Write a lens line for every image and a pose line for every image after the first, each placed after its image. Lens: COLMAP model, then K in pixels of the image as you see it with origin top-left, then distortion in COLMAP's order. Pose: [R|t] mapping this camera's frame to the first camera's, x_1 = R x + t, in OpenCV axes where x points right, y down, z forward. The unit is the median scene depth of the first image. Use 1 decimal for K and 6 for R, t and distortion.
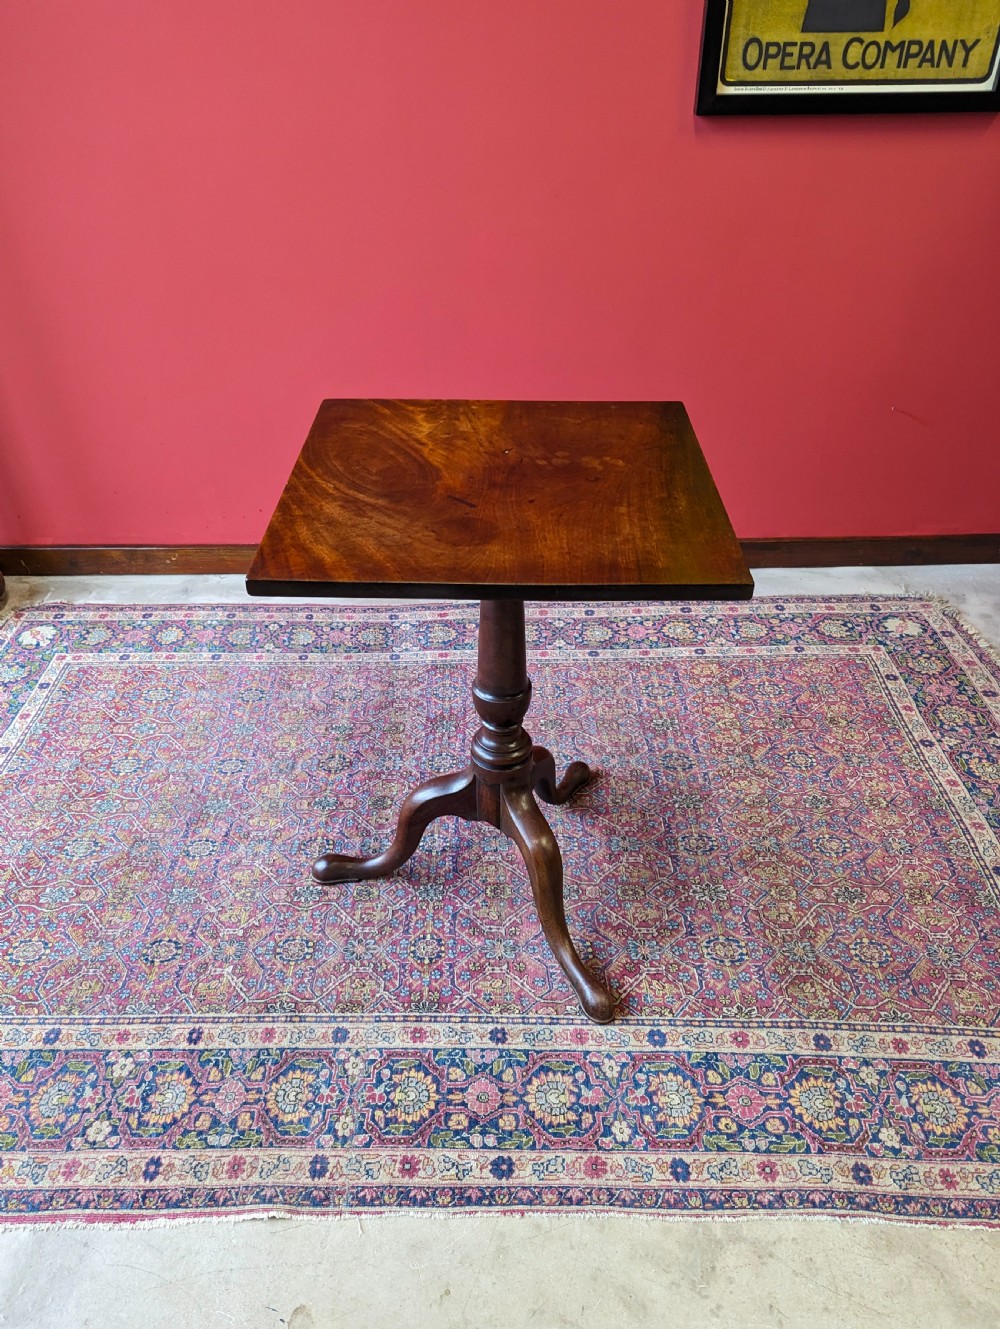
lens RADIAL K [[969.1, 0, 498.1], [0, 969.1, 666.9], [0, 0, 1]] dist [0.061366, -0.046340]
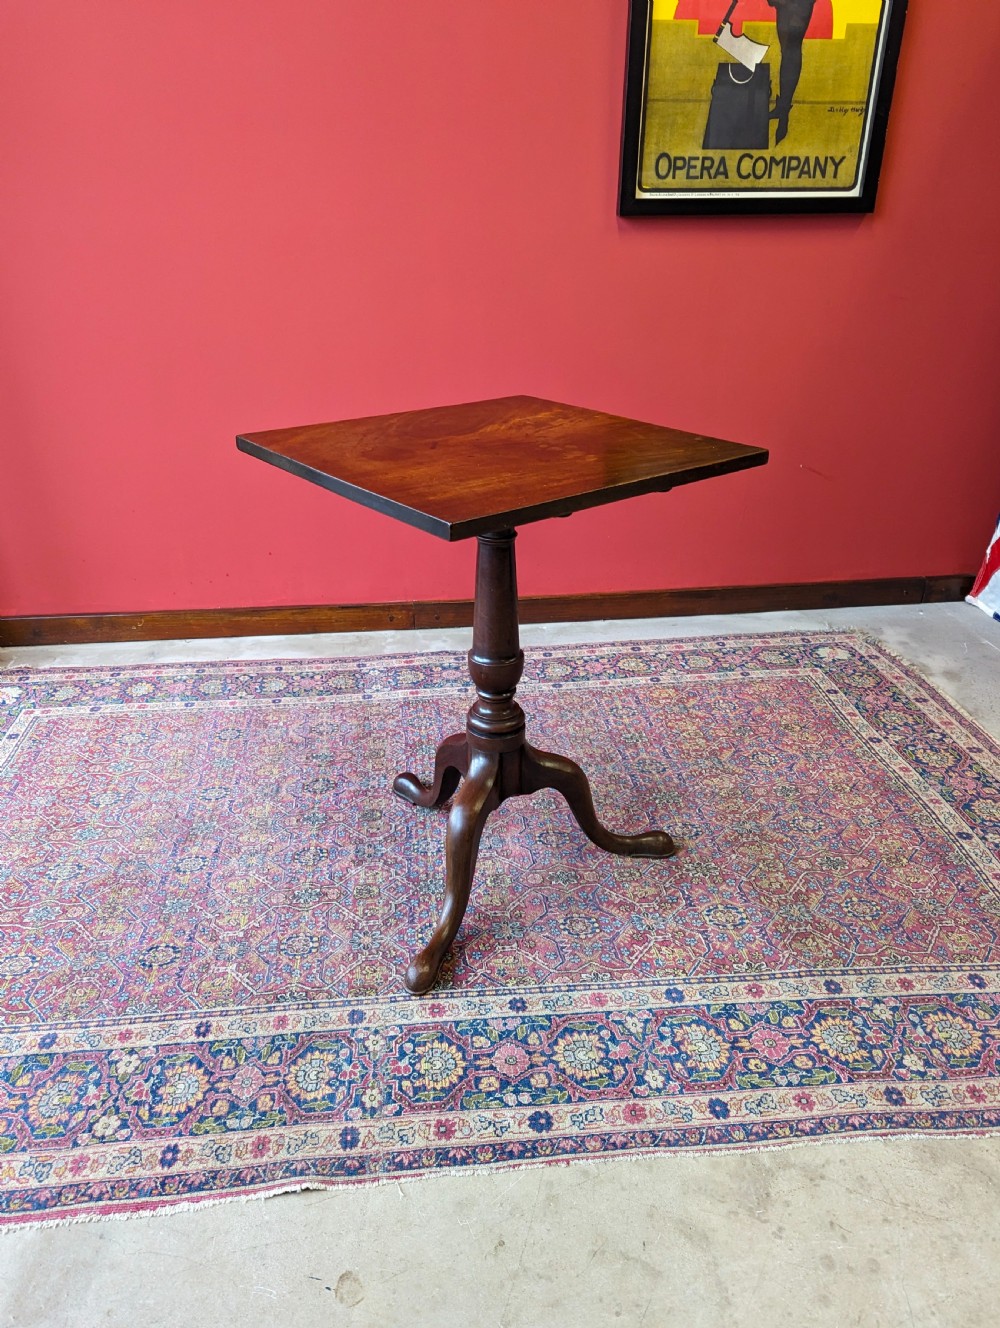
lens RADIAL K [[936.3, 0, 496.8], [0, 936.3, 646.1], [0, 0, 1]] dist [0.060441, -0.050225]
pose [[0.994537, -0.036381, 0.097843, -0.104214], [0.053371, 0.982749, -0.177077, 0.194237], [-0.089713, 0.181332, 0.979321, -0.000132]]
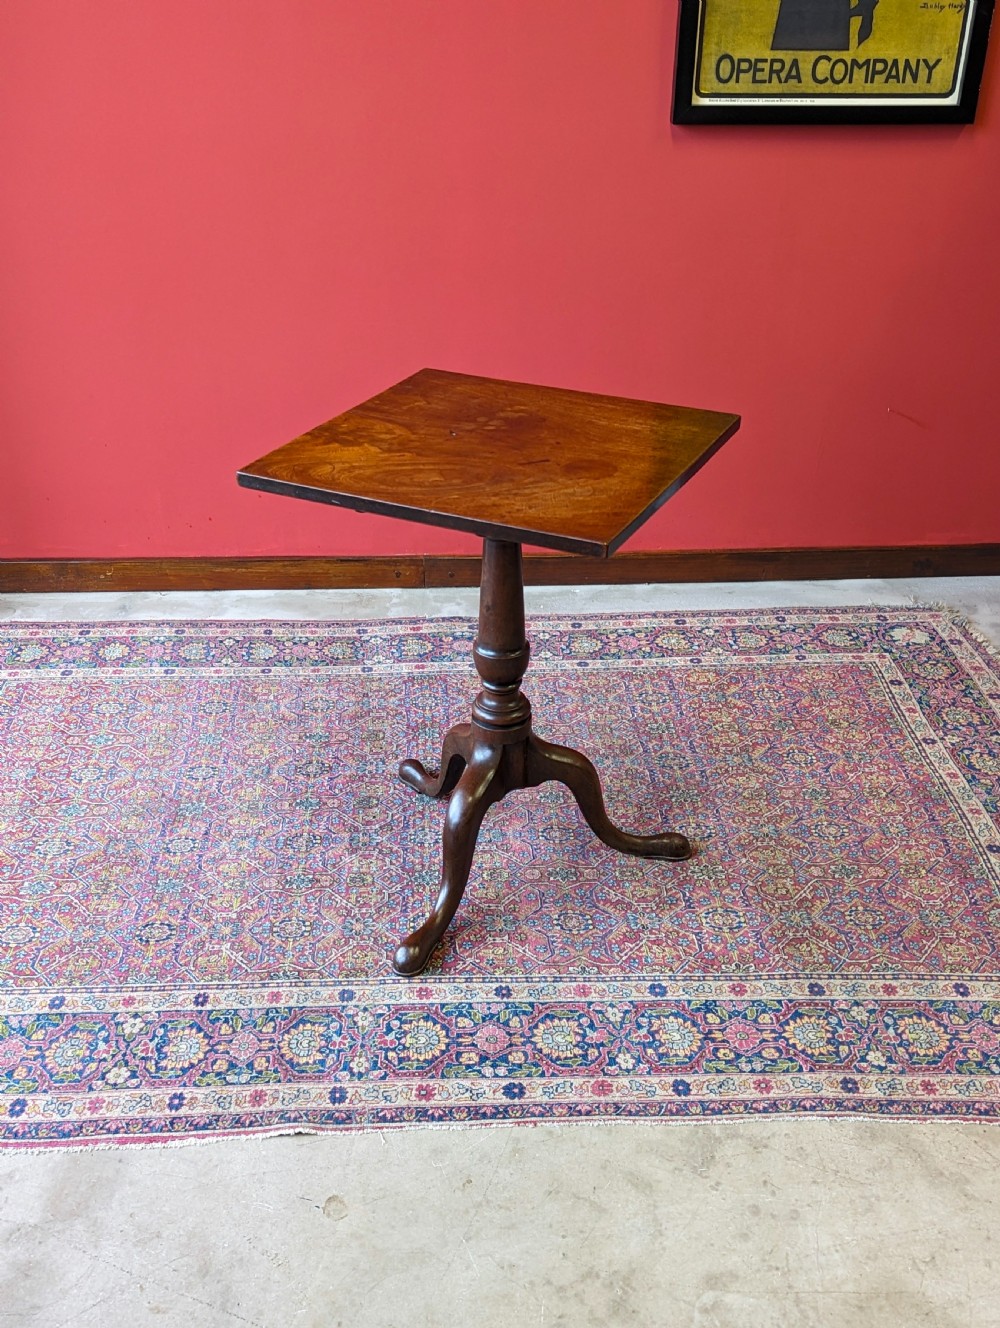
lens RADIAL K [[1381.8, 0, 510.0], [0, 1381.8, 639.3], [0, 0, 1]] dist [0.076030, -0.103084]
pose [[0.998252, -0.007498, 0.058617, -0.076814], [0.014440, 0.992800, -0.118914, 0.190592], [-0.057303, 0.119553, 0.991173, -0.491086]]
